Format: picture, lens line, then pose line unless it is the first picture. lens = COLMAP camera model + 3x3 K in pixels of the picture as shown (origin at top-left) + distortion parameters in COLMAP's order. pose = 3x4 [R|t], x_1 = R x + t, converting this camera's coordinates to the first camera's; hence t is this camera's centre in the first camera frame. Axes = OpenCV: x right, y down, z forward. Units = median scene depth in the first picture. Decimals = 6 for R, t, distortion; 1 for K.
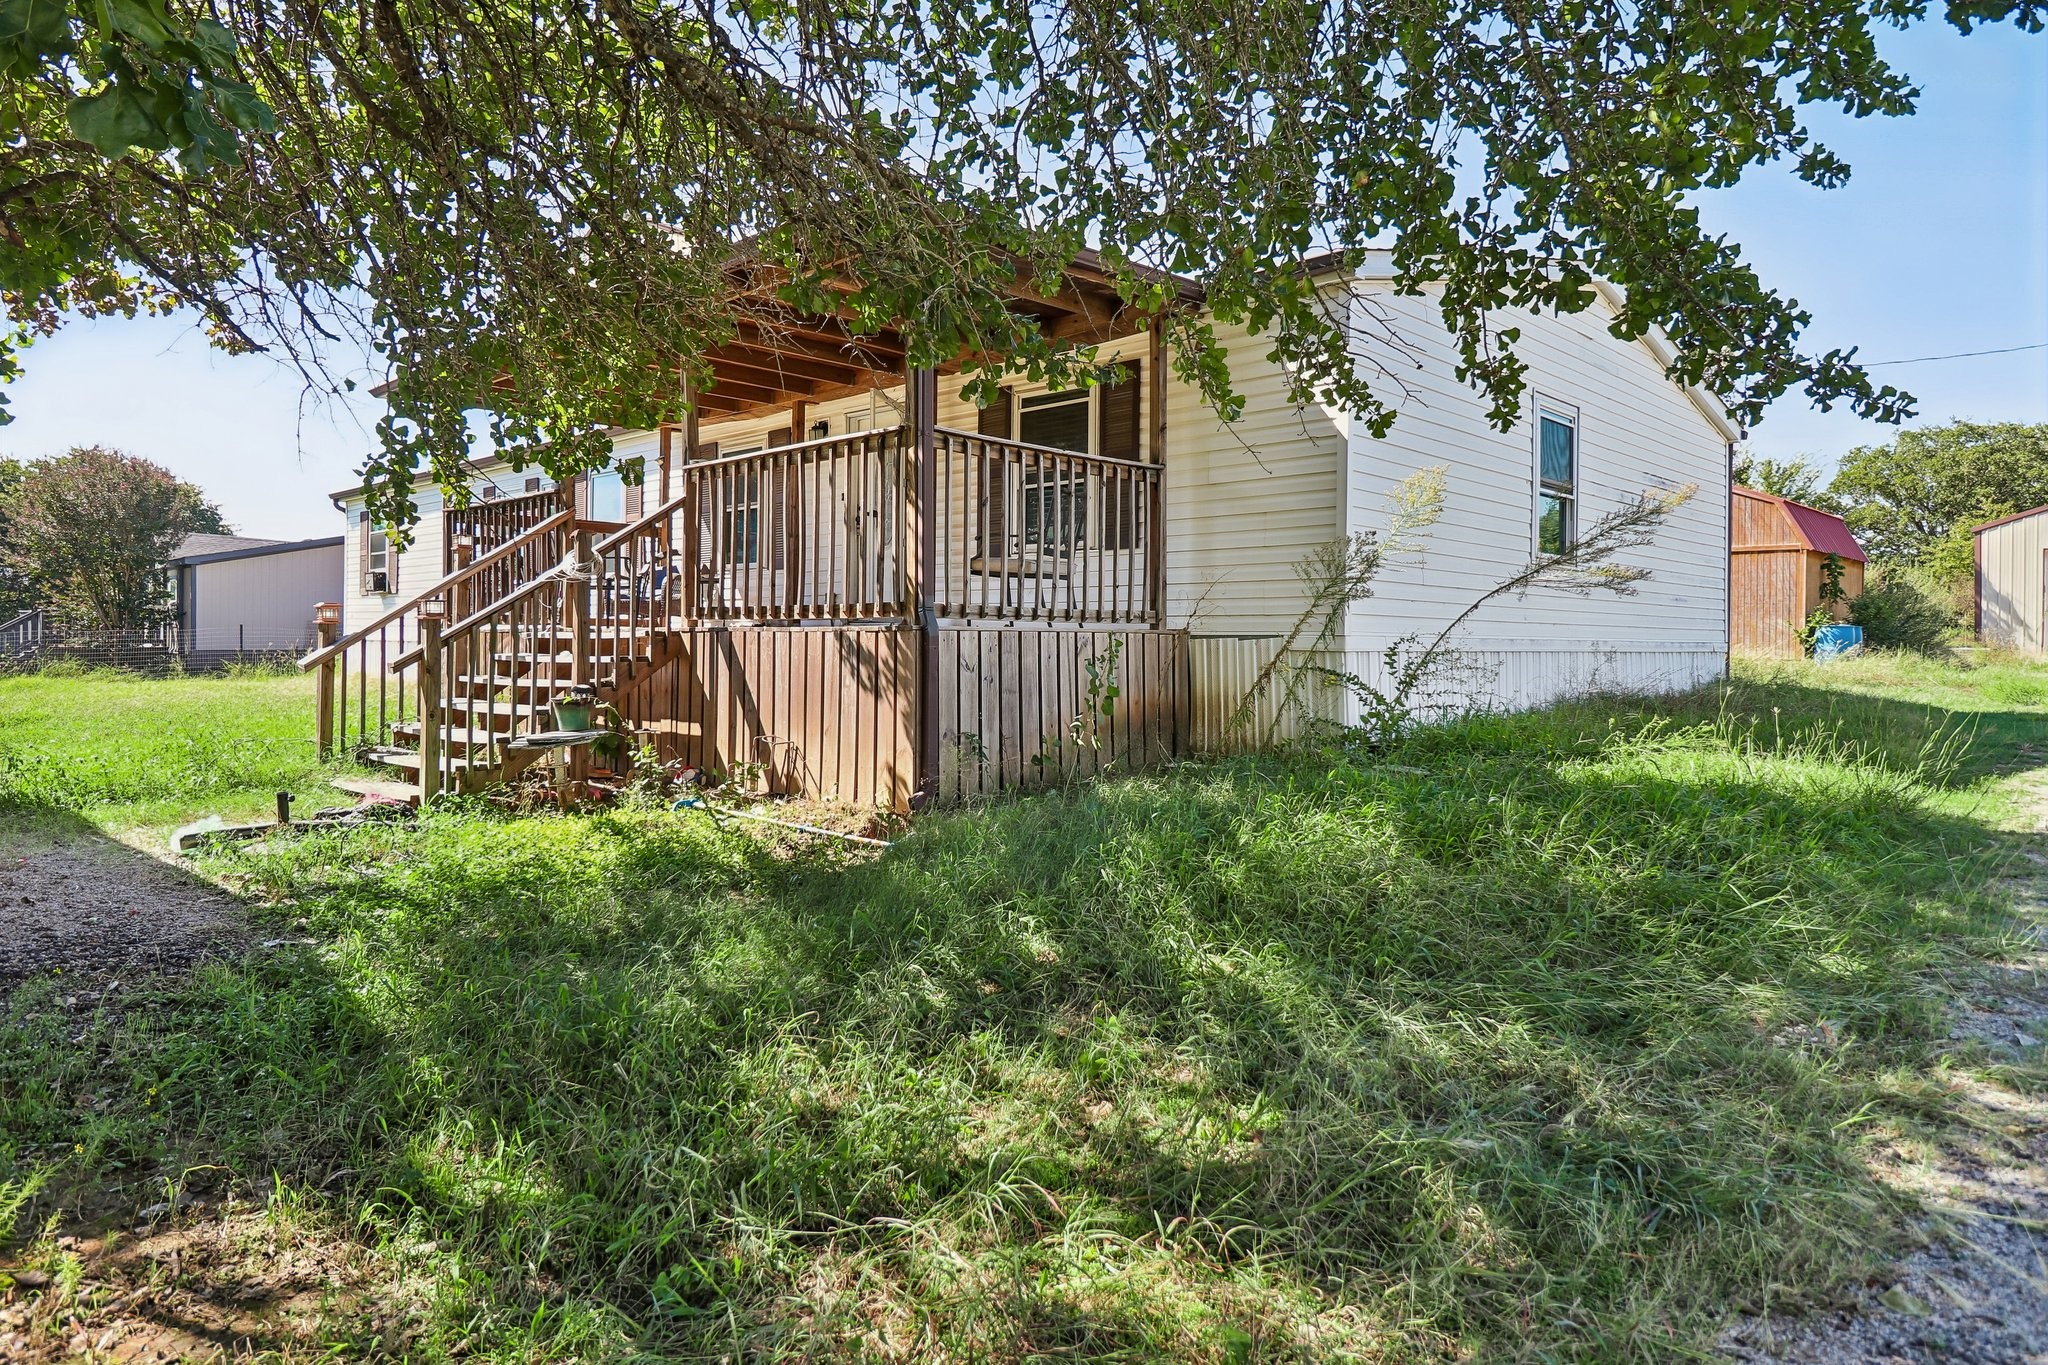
lens RADIAL K [[1284.6, 0, 1014.6], [0, 1284.6, 670.3], [0, 0, 1]] dist [0.004348, 0.001119]
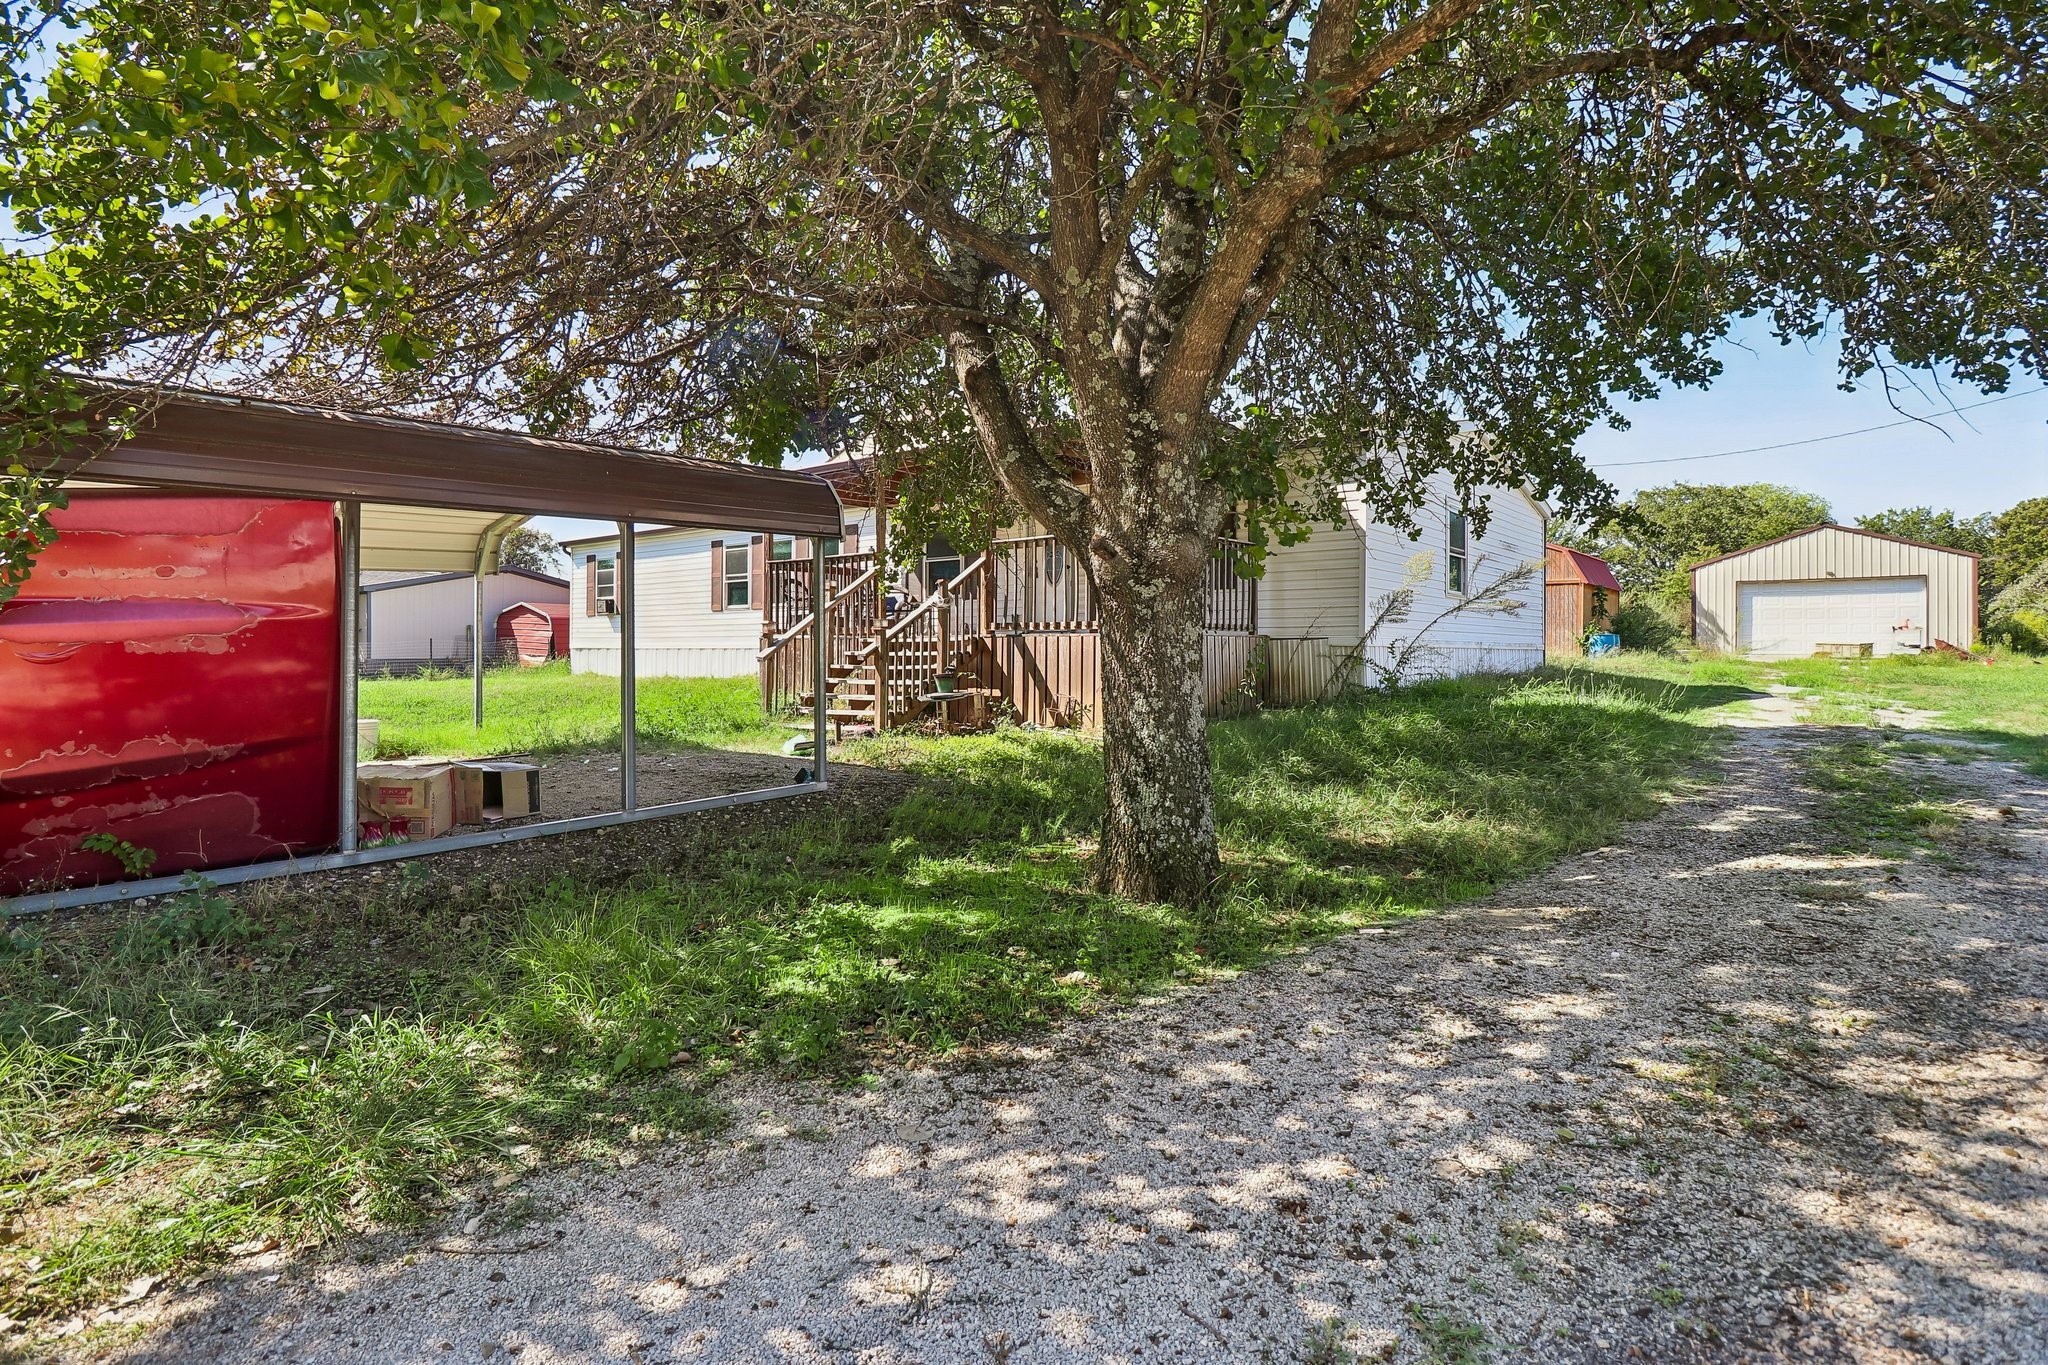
lens RADIAL K [[1062.1, 0, 1028.5], [0, 1062.1, 676.7], [0, 0, 1]] dist [0.000110, 0.000499]
pose [[0.996704, -0.007051, 0.080816, -0.337559], [0.007022, 0.999975, 0.000640, 0.024412], [-0.080819, -0.000071, 0.996729, -0.465269]]
